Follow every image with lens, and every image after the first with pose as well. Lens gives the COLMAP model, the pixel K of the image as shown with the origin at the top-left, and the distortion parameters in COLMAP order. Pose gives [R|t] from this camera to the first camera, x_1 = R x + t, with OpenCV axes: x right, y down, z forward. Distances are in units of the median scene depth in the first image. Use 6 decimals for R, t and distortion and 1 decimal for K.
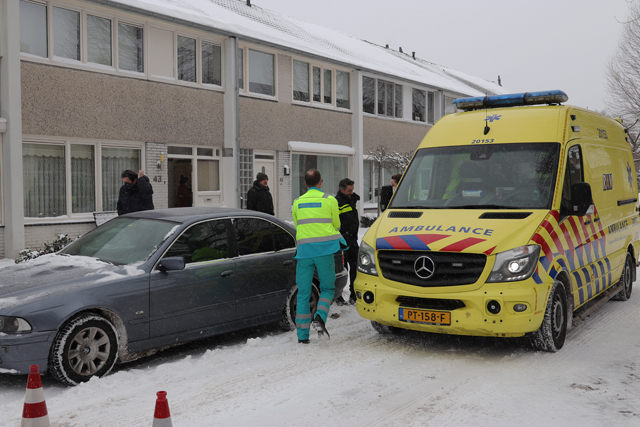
lens RADIAL K [[719.2, 0, 320.0], [0, 719.2, 213.5], [0, 0, 1]] dist [-0.004031, -0.006262]
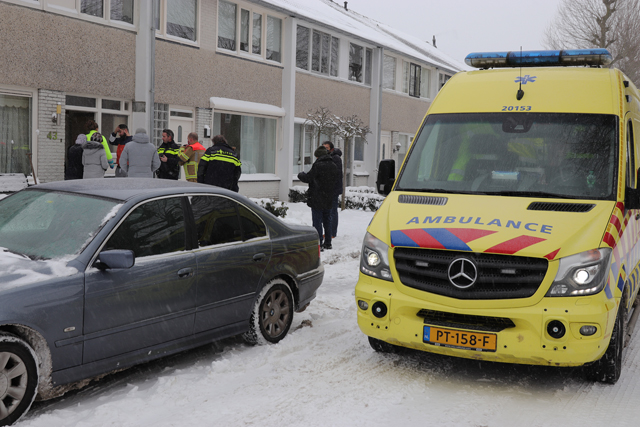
lens RADIAL K [[796.2, 0, 320.0], [0, 796.2, 213.5], [0, 0, 1]] dist [-0.011432, 0.025924]
pose [[0.990855, 0.032103, 0.131055, -0.101795], [-0.037237, 0.998624, 0.036913, -0.011305], [-0.129690, -0.041456, 0.990688, 0.180984]]
